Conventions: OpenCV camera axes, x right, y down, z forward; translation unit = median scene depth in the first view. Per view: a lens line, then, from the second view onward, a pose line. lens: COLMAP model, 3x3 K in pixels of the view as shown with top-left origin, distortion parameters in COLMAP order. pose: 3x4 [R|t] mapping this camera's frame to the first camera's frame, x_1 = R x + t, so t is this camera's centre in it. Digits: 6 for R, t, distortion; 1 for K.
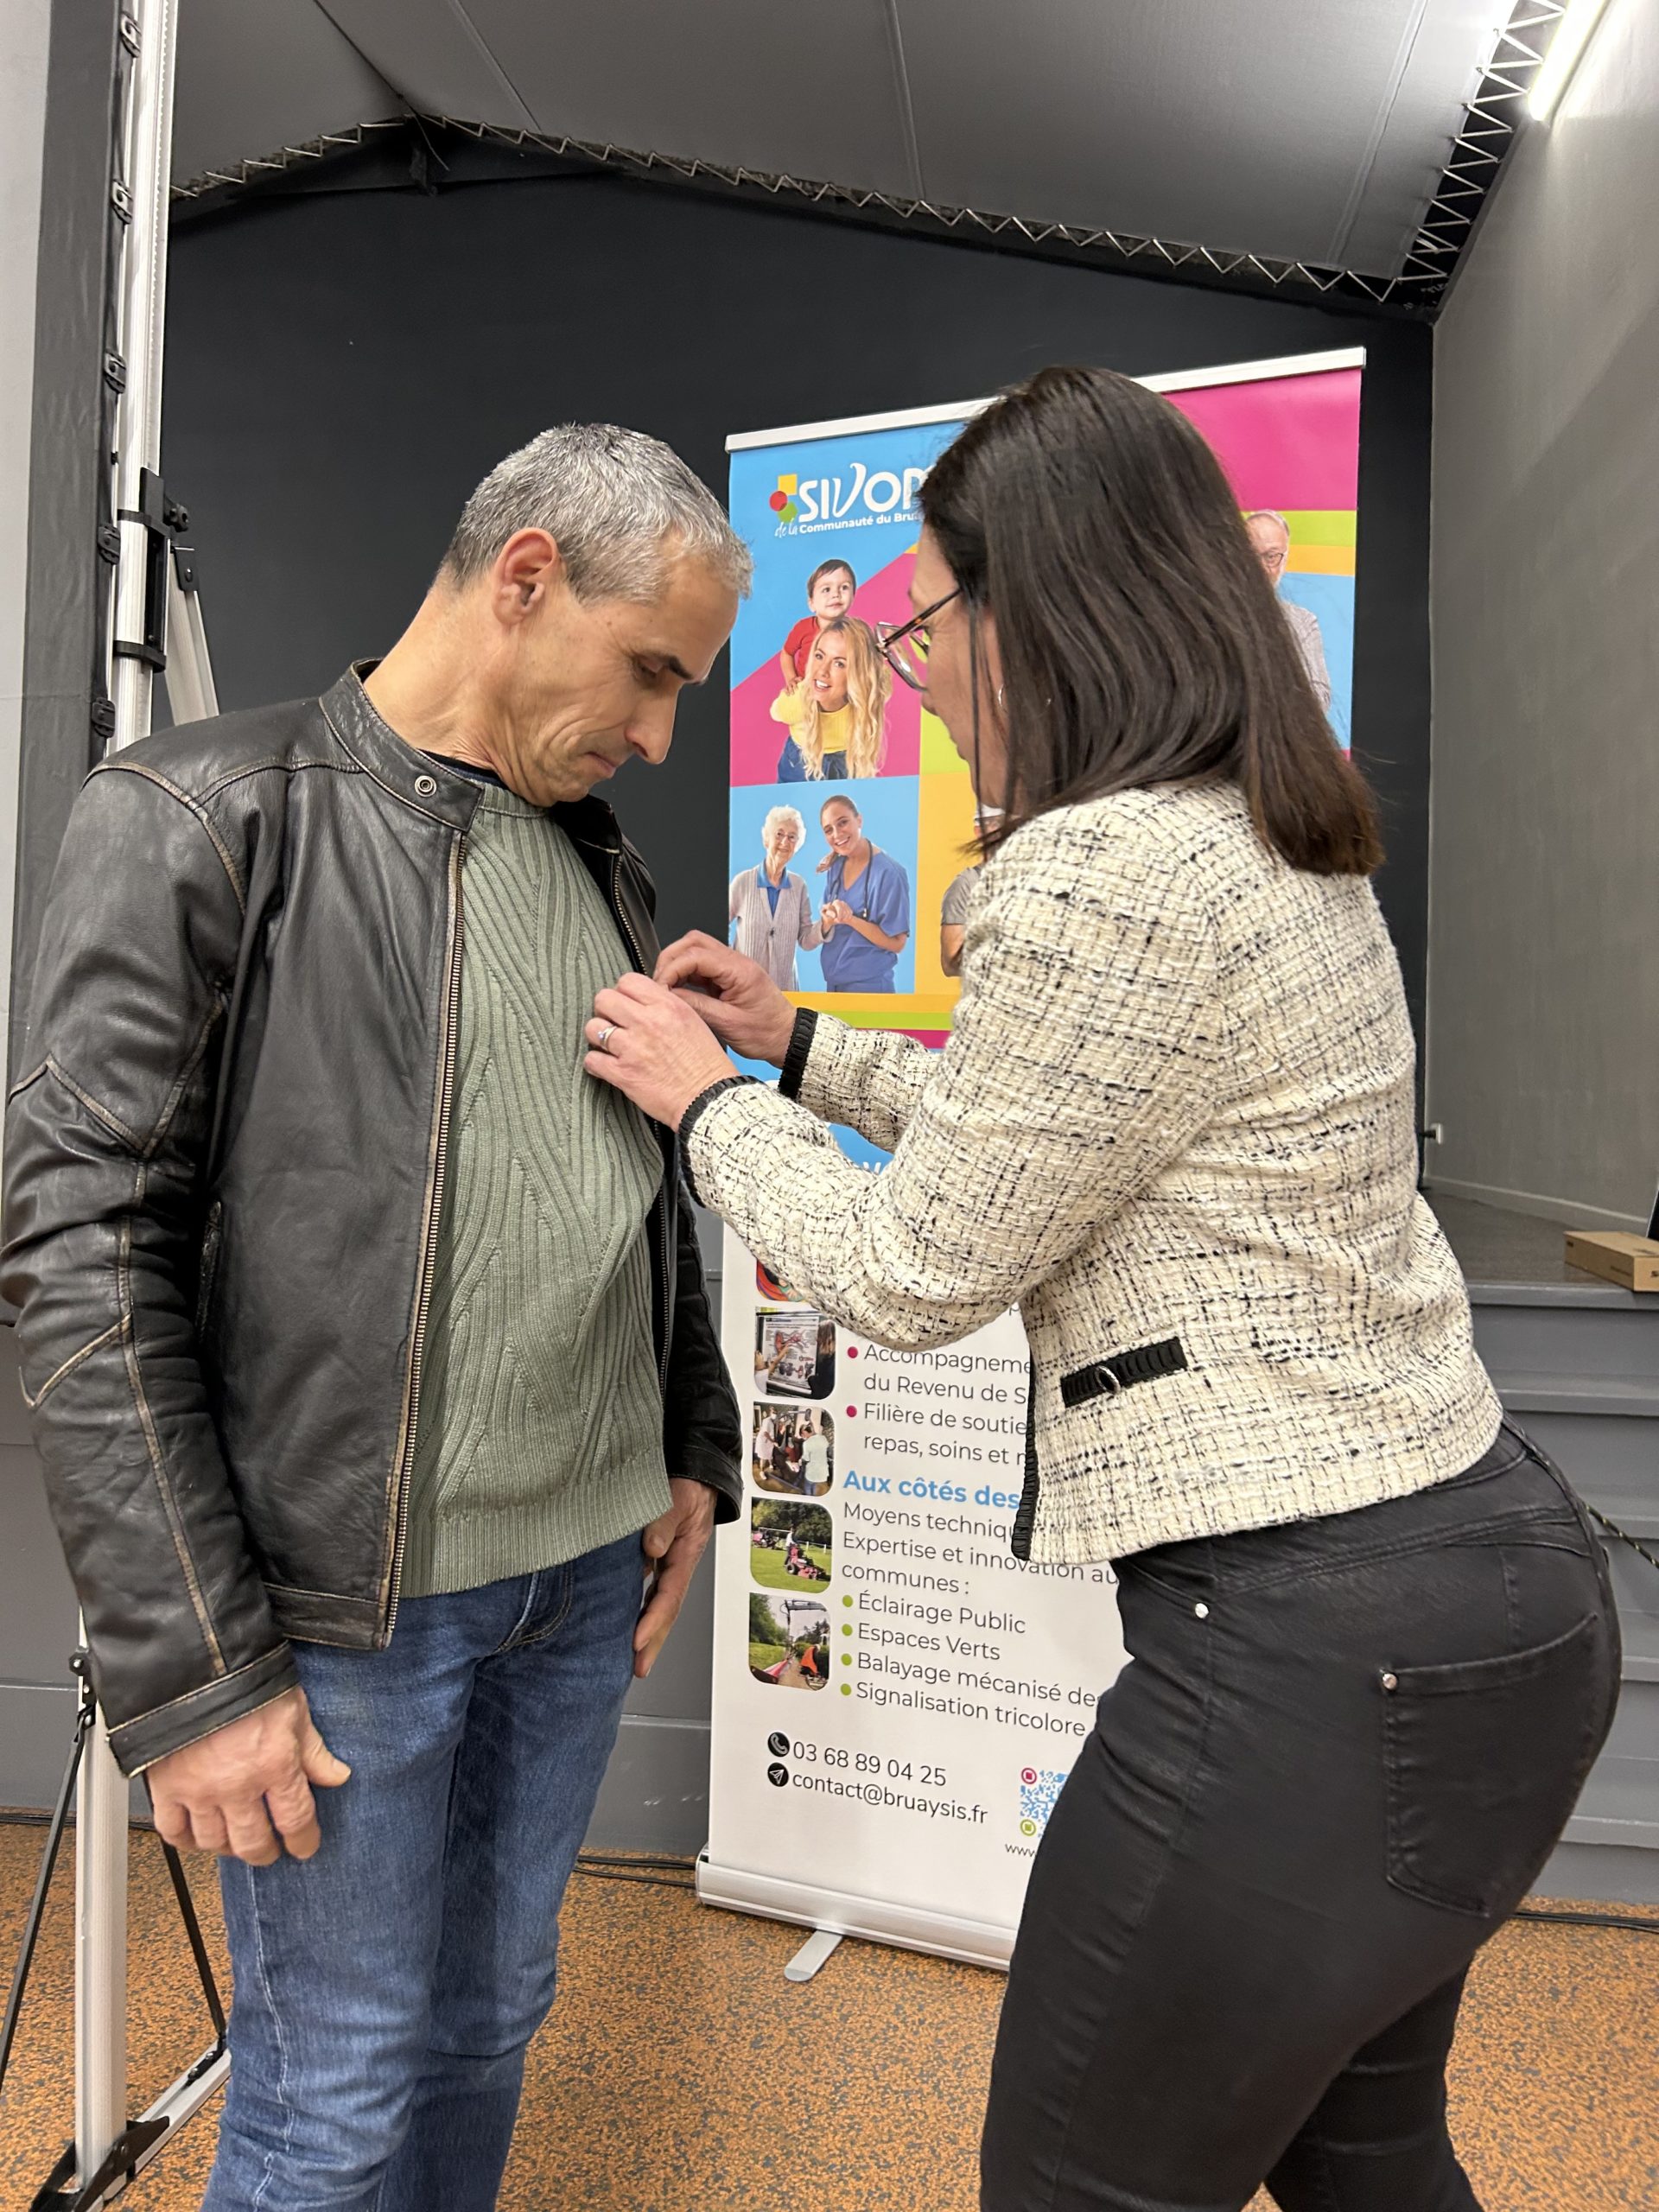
lens RADIAL K [[1663.1, 0, 837.9], [0, 1663.1, 1113.2], [0, 0, 1]] dist [0.051646, -0.056954]
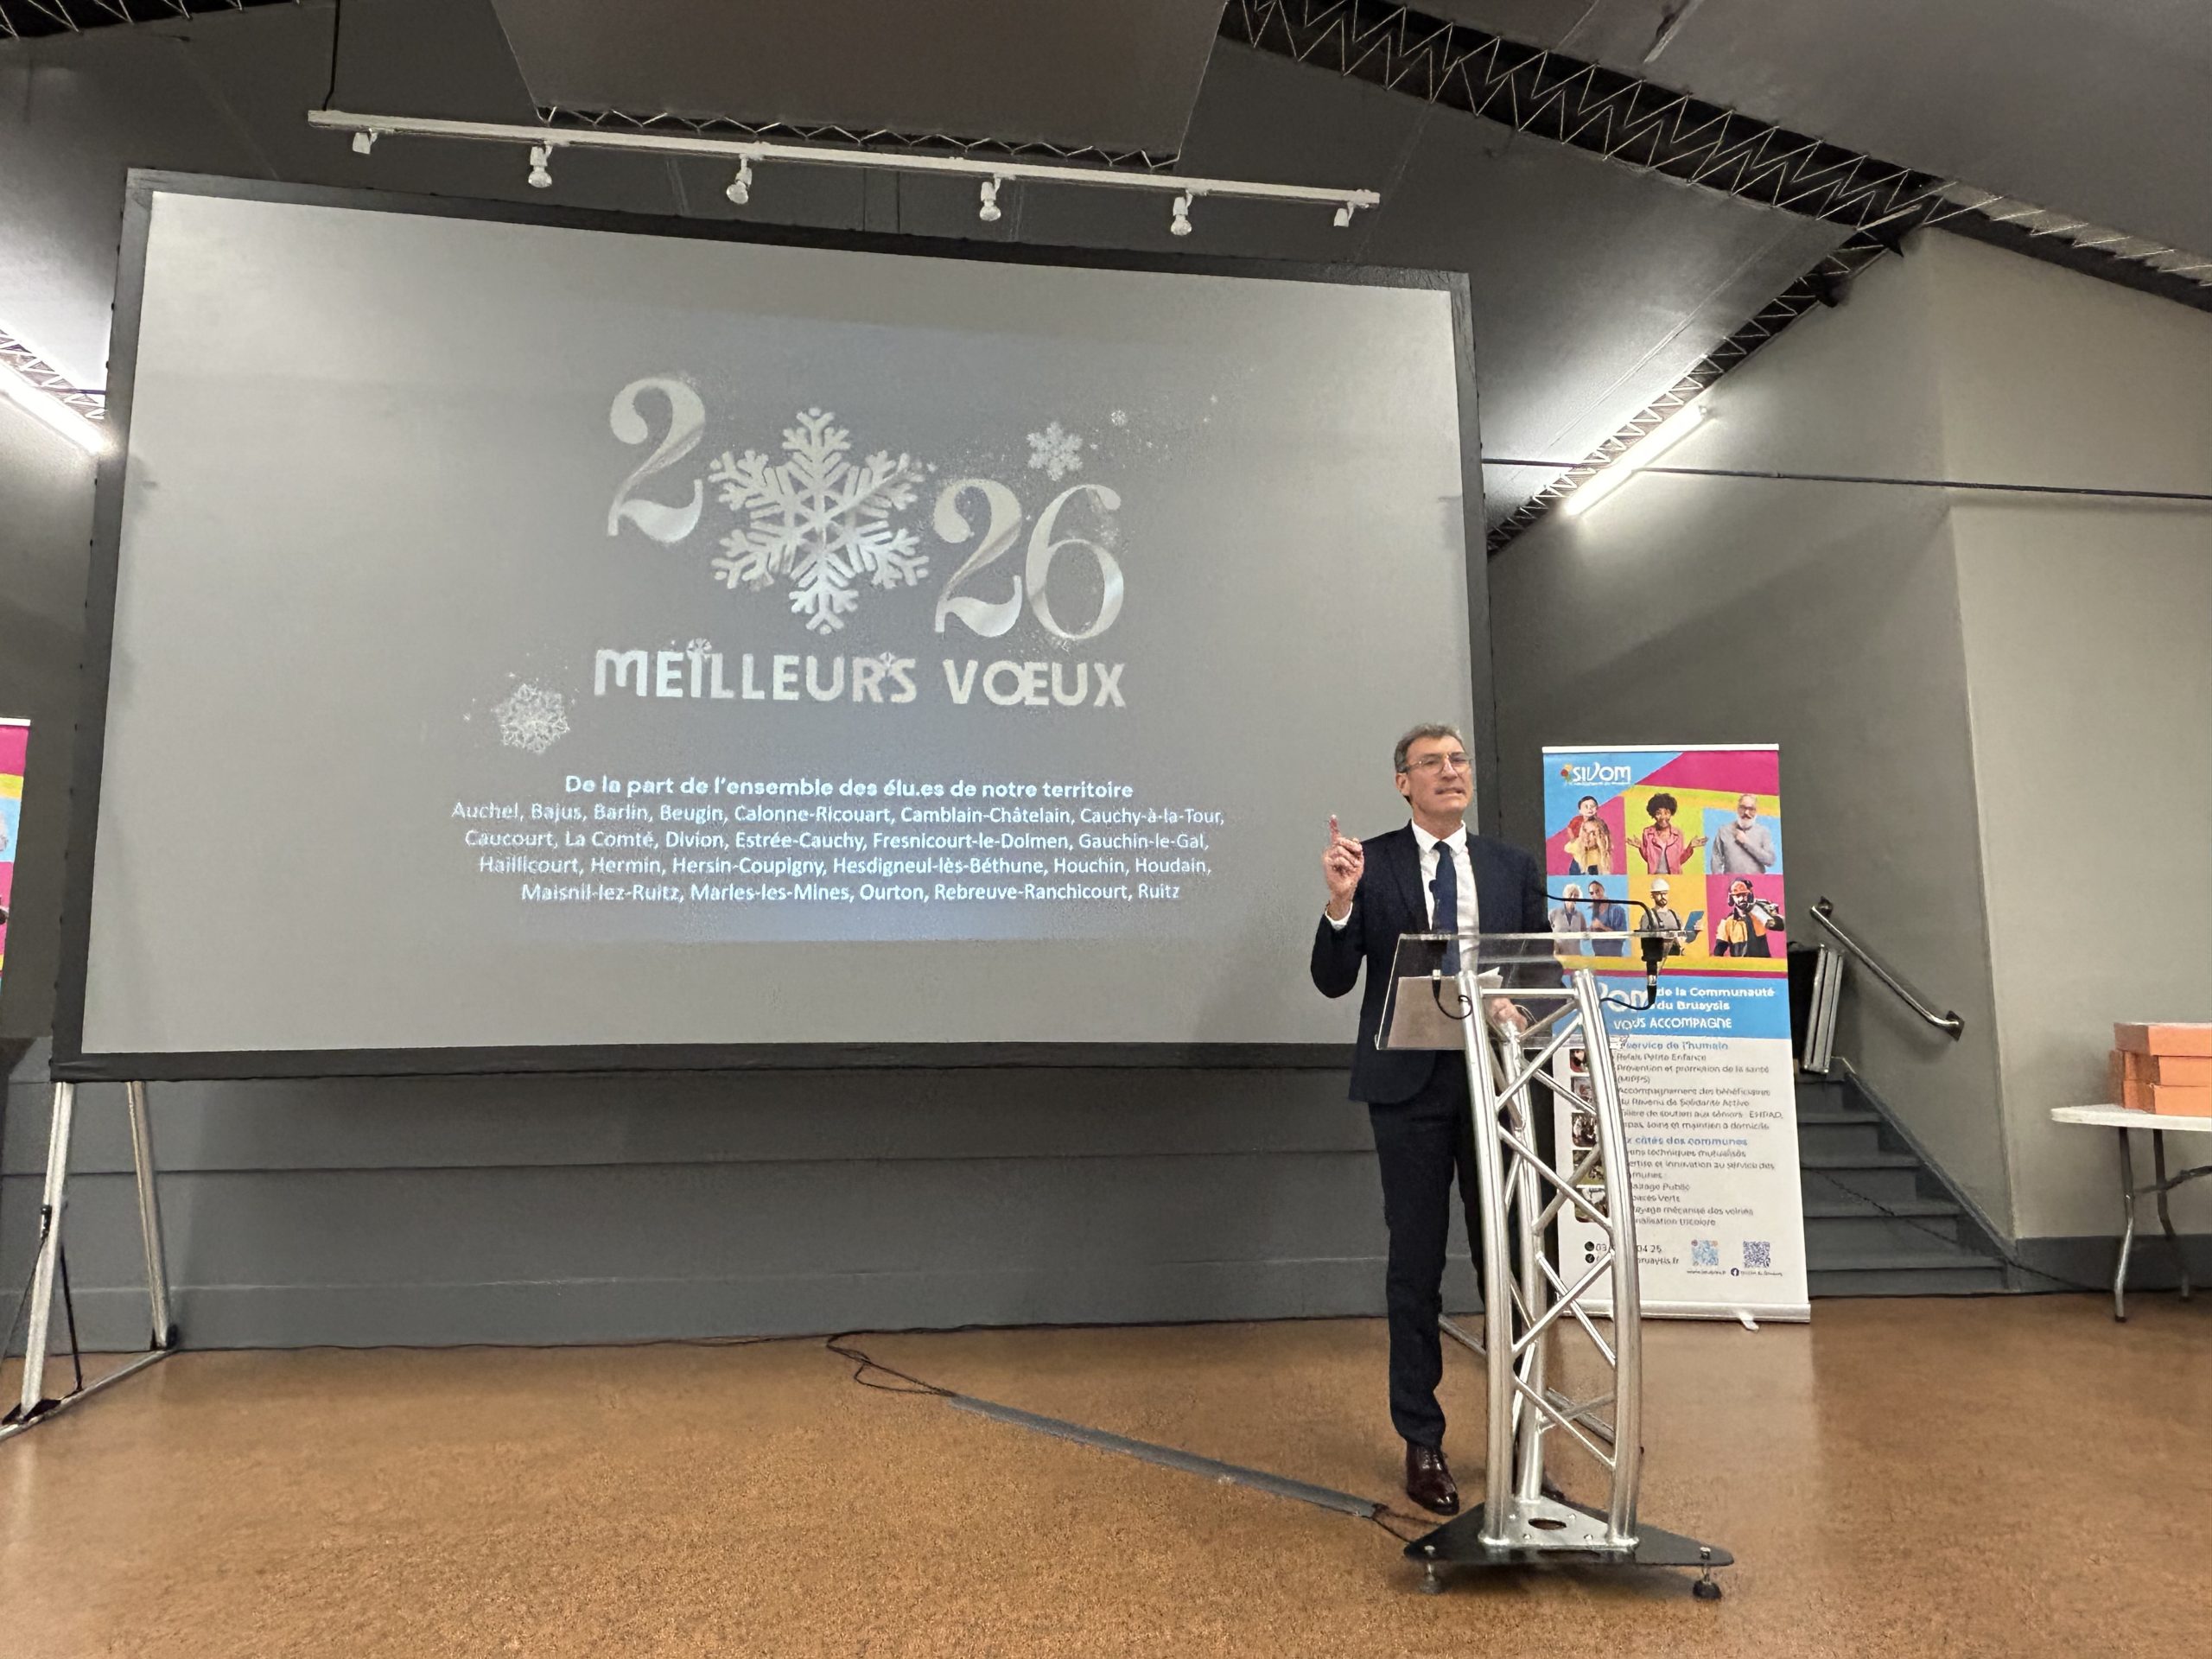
lens RADIAL K [[1384.3, 0, 1090.0], [0, 1384.3, 833.0], [0, 0, 1]] dist [-0.001401, -0.000593]
pose [[0.964124, 0.019257, 0.264751, -1.380432], [0.016580, 0.991049, -0.132465, 0.015632], [-0.264932, 0.132103, 0.955175, -0.935079]]
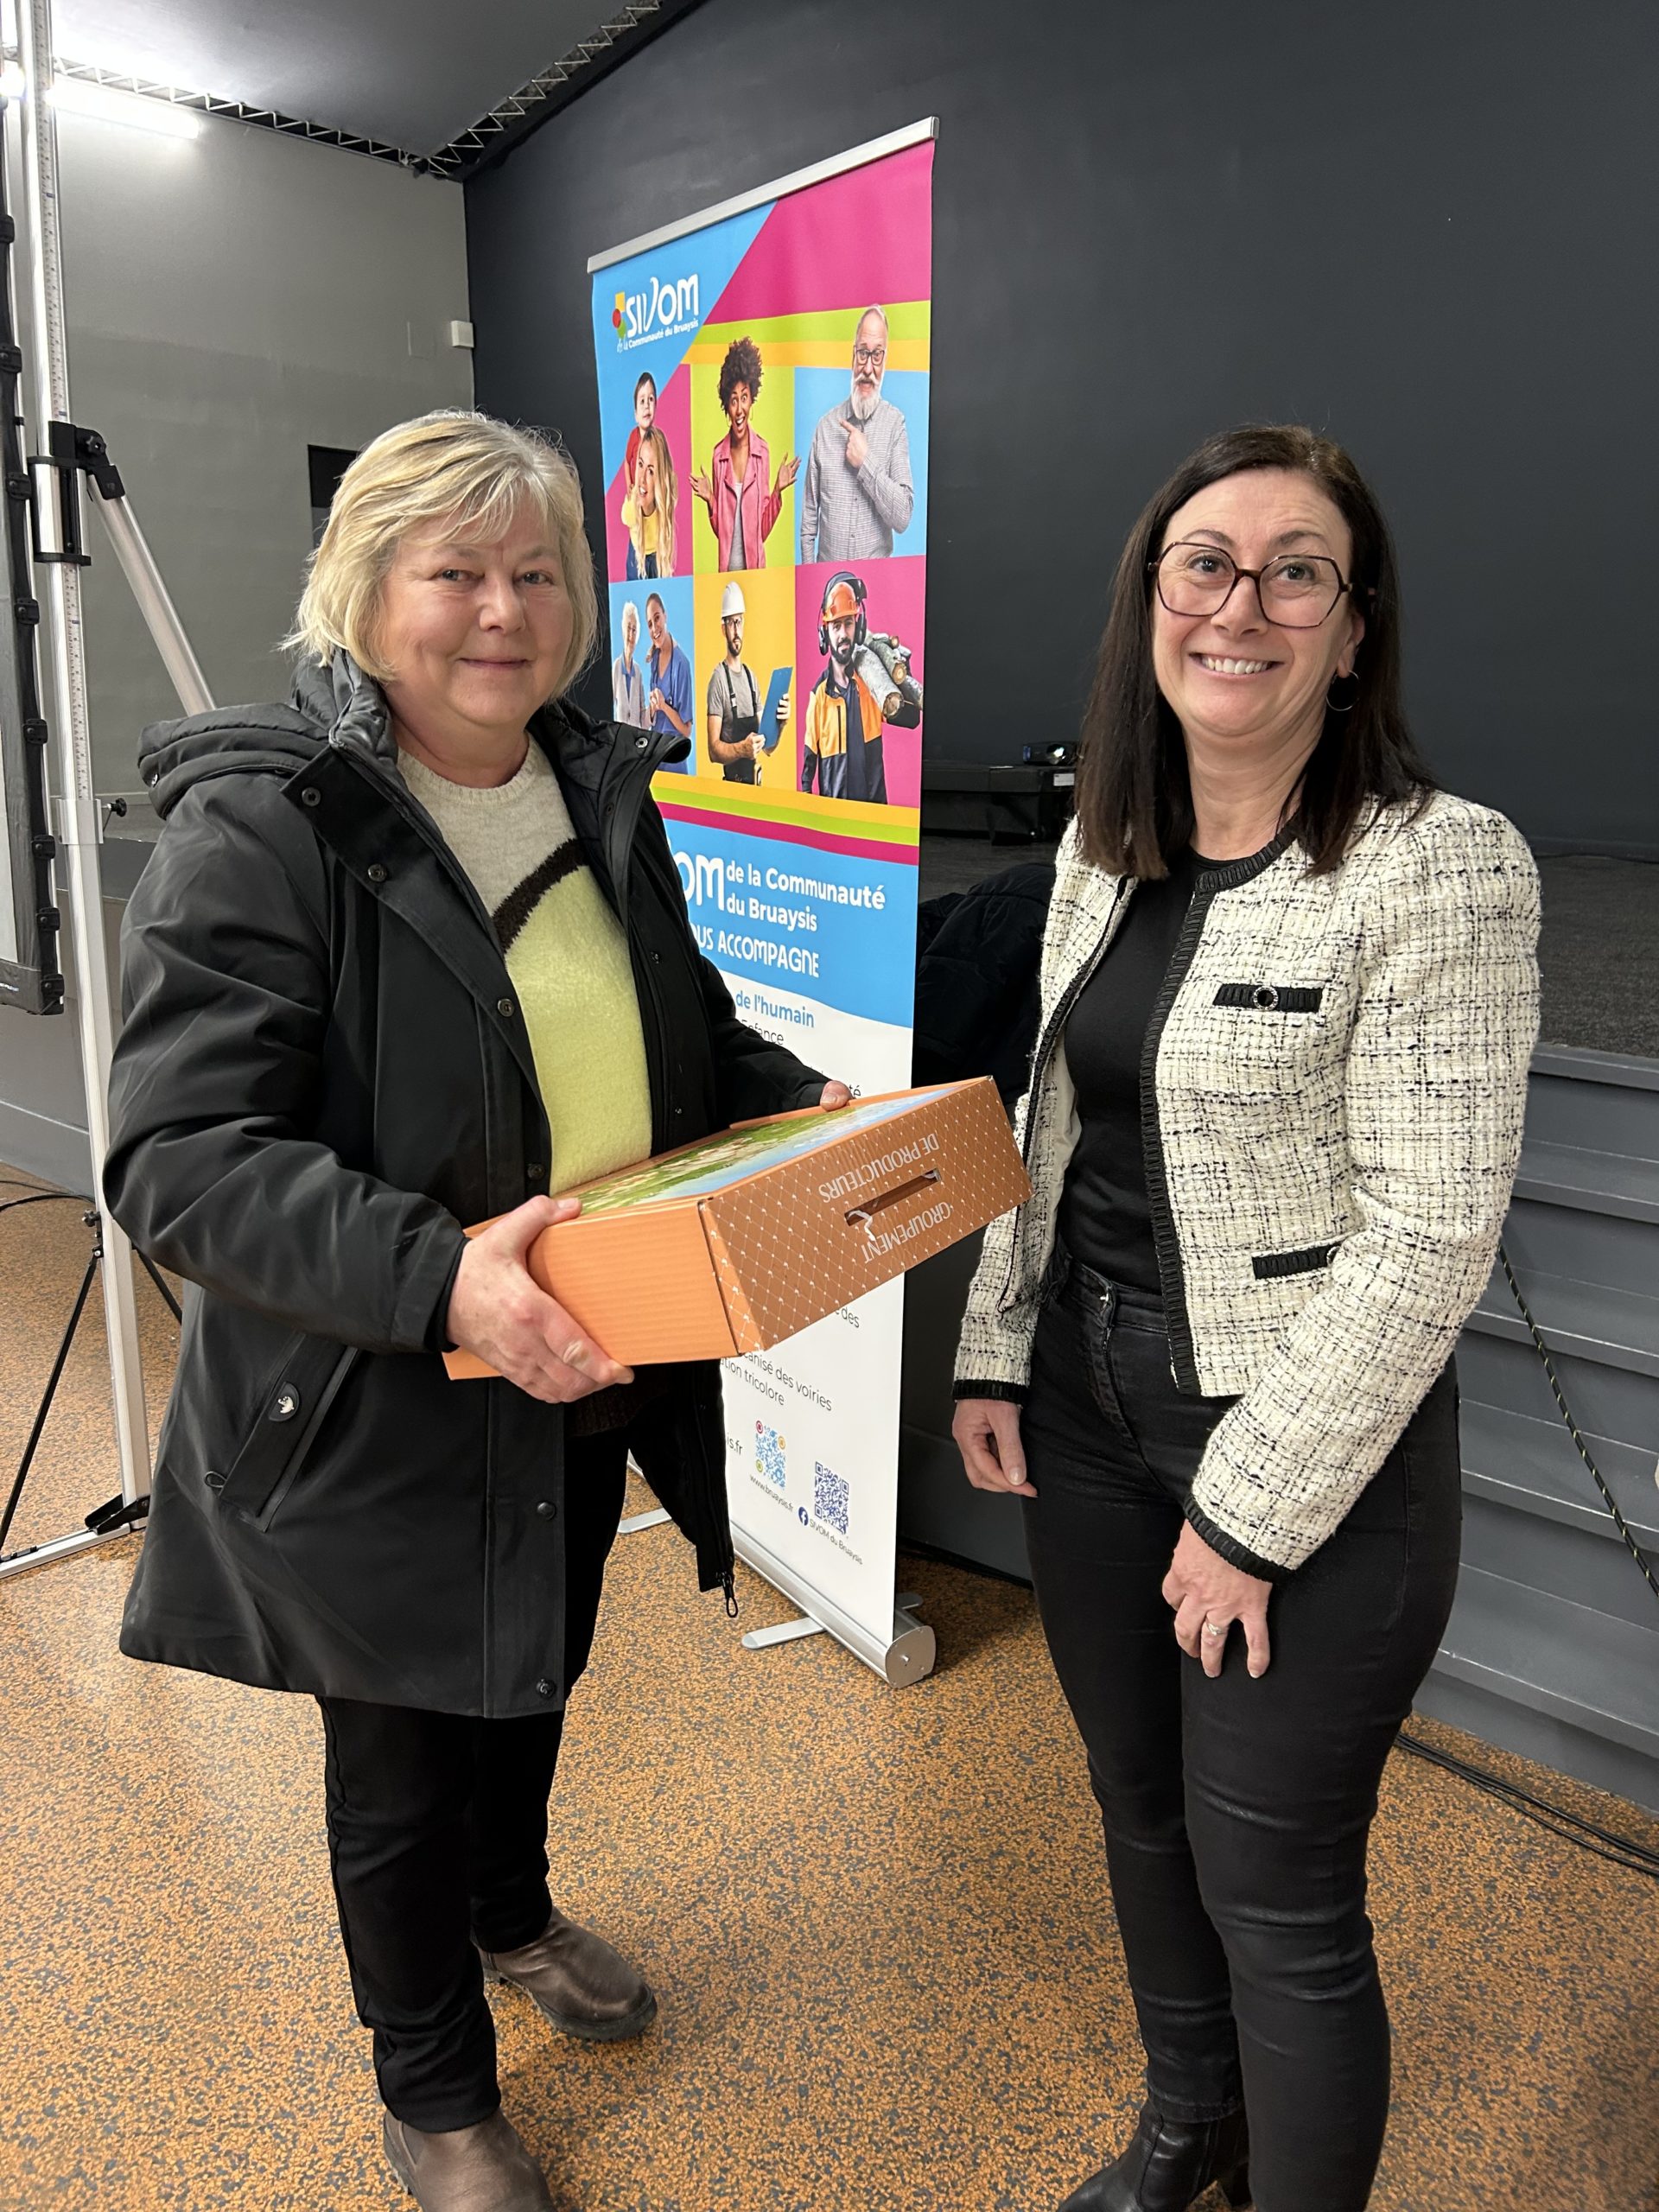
lens RADIAL K [[1663.1, 0, 816.8], [0, 1663.1, 1101.8], [0, 0, 1]] dist [0.051646, -0.056954]
pose [[0.835262, 0.122683, -0.535991, 0.742548], [0.001108, 0.974414, 0.224759, -0.108818], [0.549851, -0.188326, 0.813755, 0.067552]]
